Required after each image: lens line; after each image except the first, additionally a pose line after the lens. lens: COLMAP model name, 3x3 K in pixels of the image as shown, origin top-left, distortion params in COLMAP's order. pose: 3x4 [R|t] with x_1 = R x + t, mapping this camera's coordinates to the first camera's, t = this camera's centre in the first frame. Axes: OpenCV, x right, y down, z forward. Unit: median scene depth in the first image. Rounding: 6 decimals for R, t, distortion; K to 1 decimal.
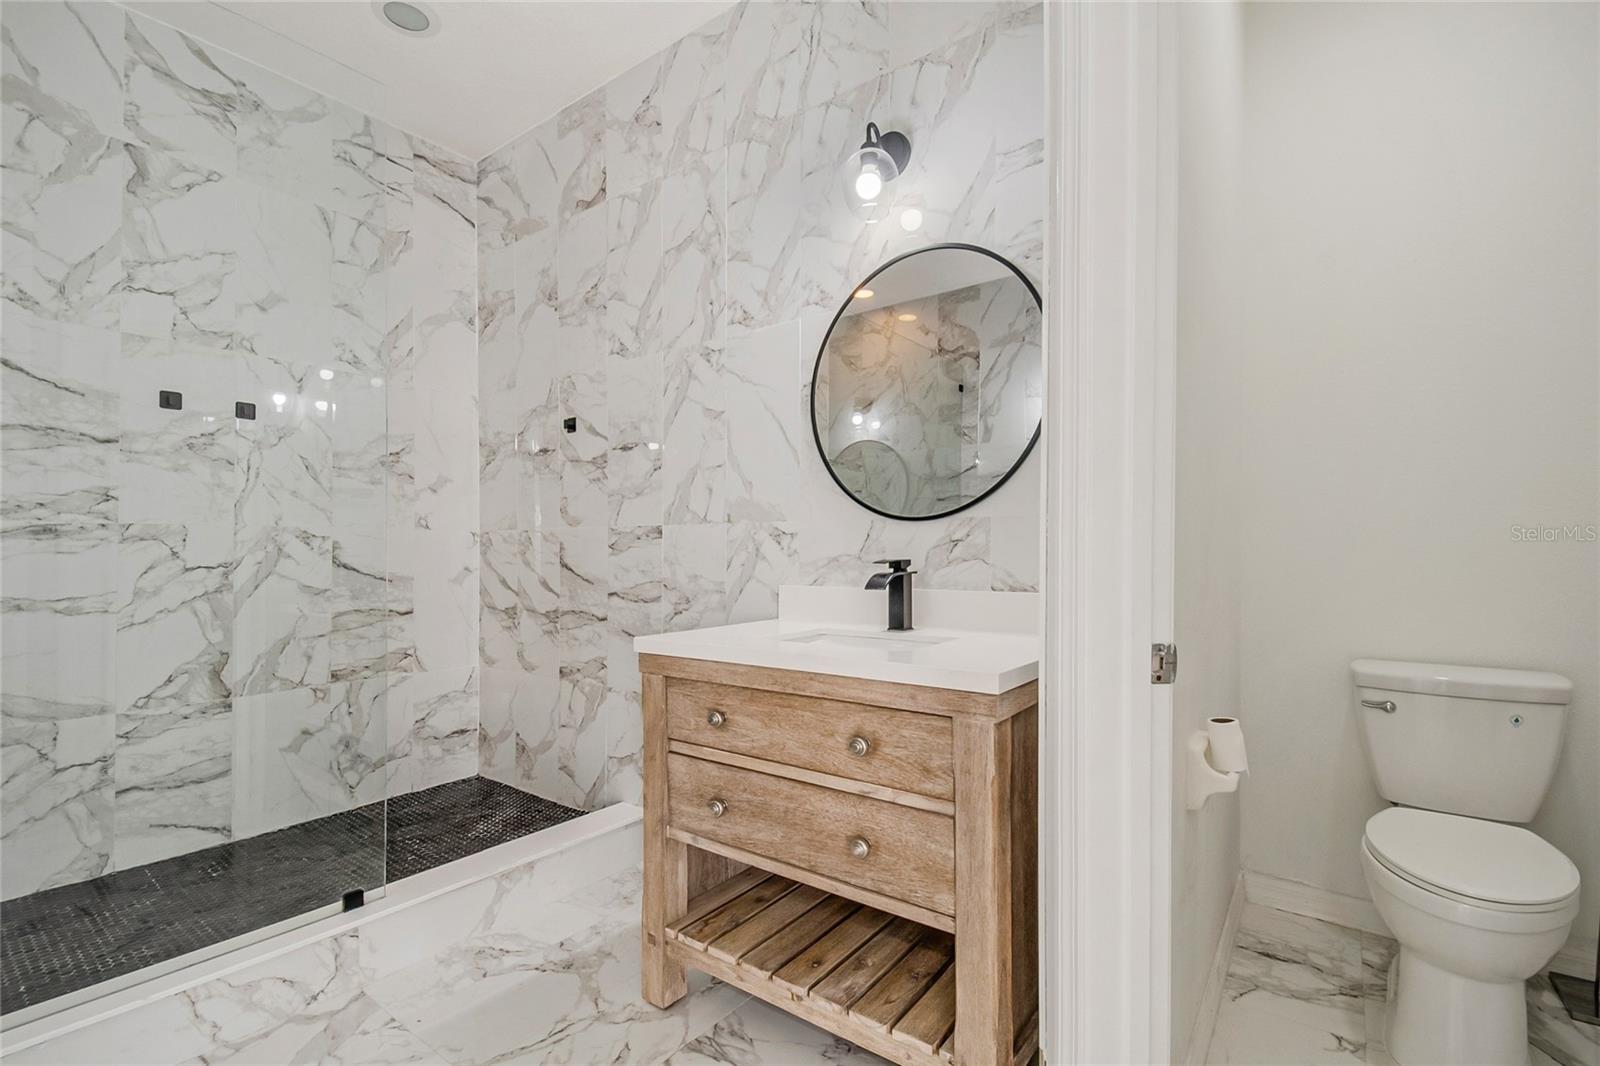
lens RADIAL K [[705.6, 0, 829.7], [0, 705.6, 529.6], [0, 0, 1]] dist [0.063935, -0.000074]
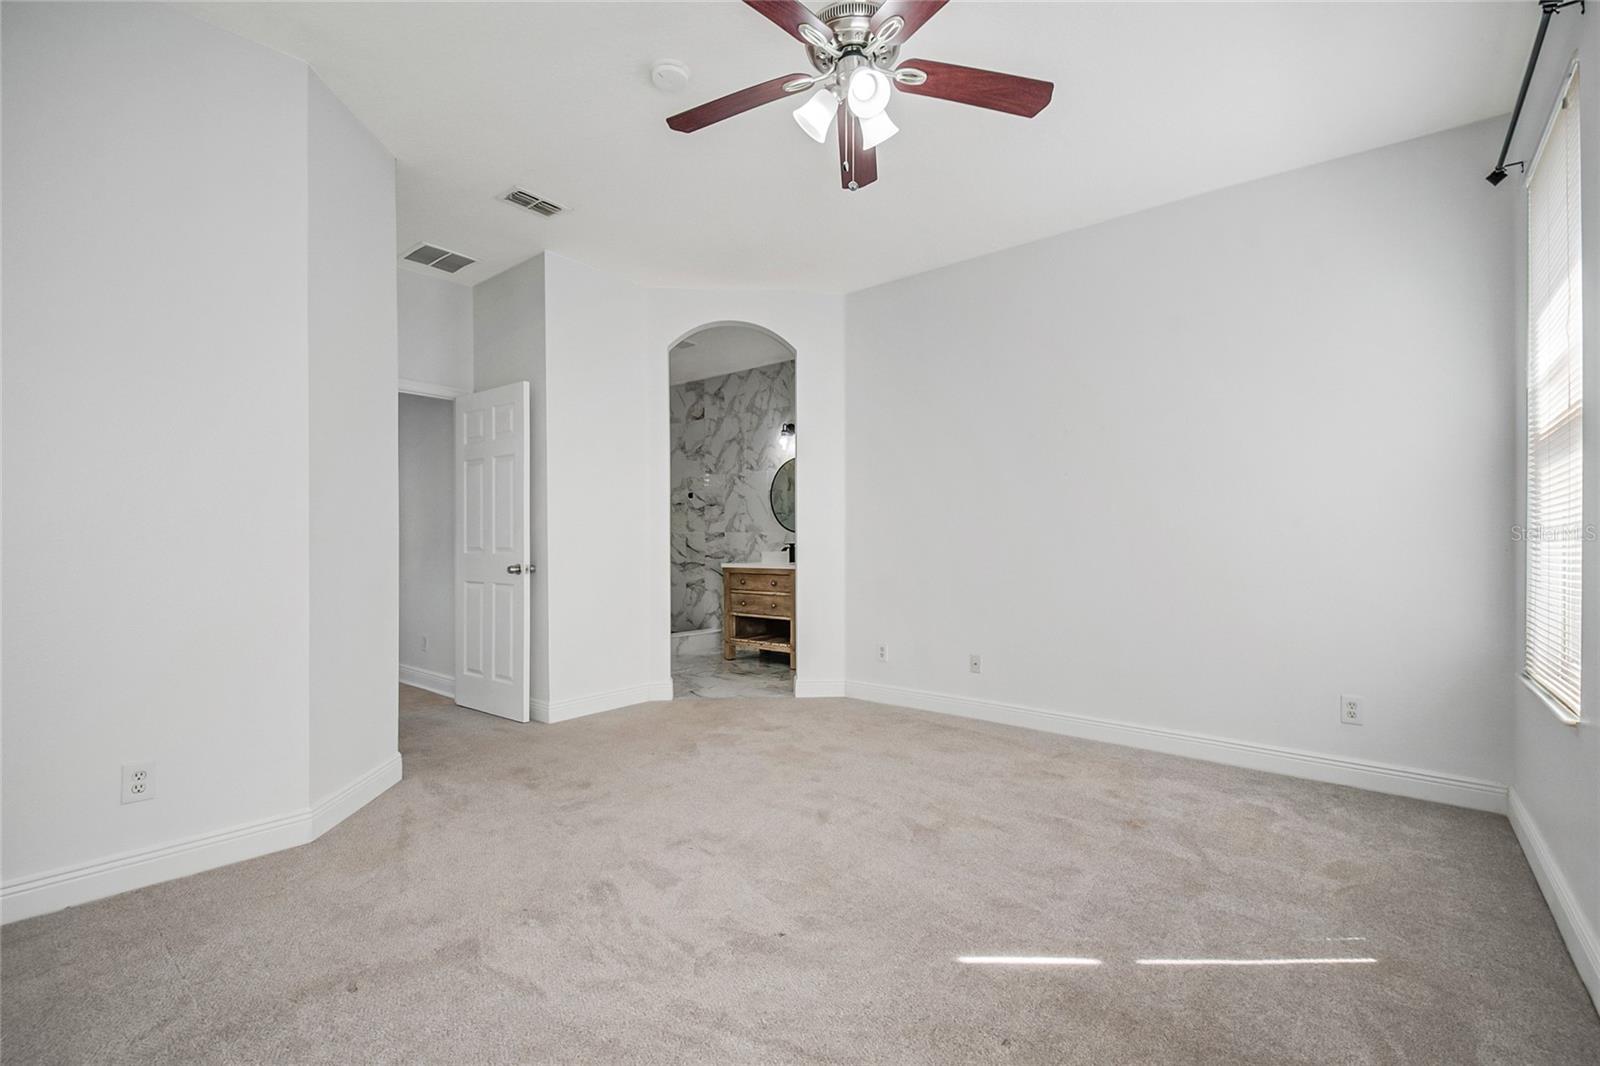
lens RADIAL K [[705.6, 0, 829.7], [0, 705.6, 529.6], [0, 0, 1]] dist [0.063935, -0.000074]
pose [[0.999083, -0.002975, -0.042701, 0.341206], [0.003816, 0.999800, 0.019626, -0.076267], [0.042634, -0.019771, 0.998895, -2.003626]]
